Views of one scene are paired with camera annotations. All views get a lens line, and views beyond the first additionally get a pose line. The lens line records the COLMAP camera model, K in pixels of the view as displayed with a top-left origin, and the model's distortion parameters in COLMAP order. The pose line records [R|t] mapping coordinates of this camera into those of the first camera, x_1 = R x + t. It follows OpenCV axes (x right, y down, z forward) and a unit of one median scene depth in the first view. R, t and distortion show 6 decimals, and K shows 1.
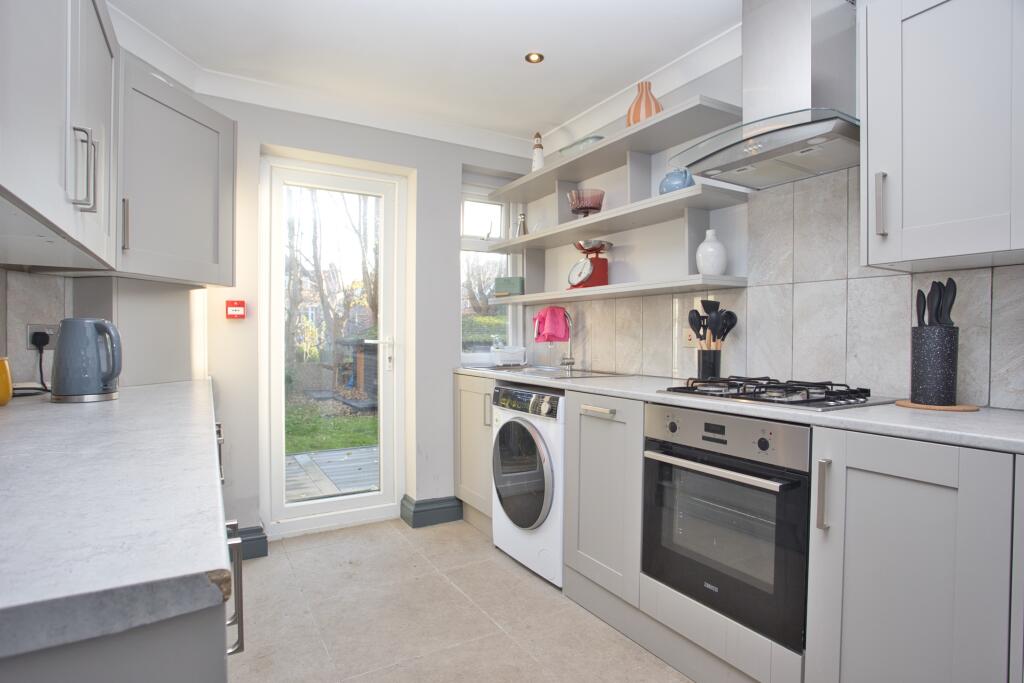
lens RADIAL K [[547.6, 0, 512.4], [0, 547.6, 341.4], [0, 0, 1]] dist [-0.018877, 0.002736]
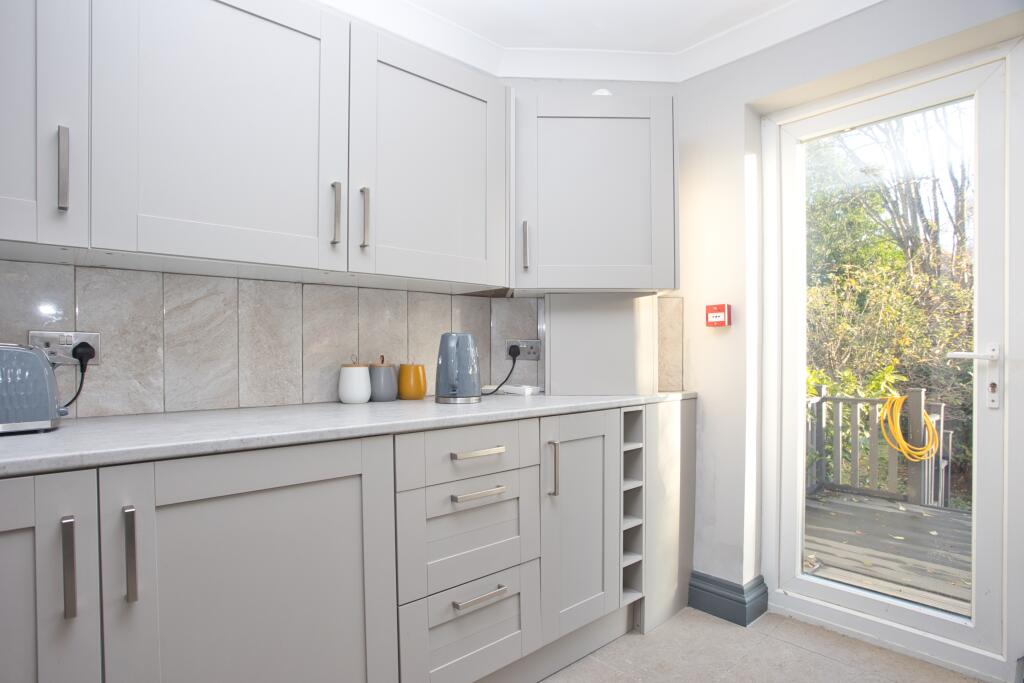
lens RADIAL K [[547.6, 0, 512.4], [0, 547.6, 348.6], [0, 0, 1]] dist [-0.018877, 0.002736]
pose [[0.205204, 0.002361, -0.978716, 0.253432], [-0.002352, 0.999995, 0.001919, -0.008425], [0.978716, 0.001908, 0.205208, 0.521146]]
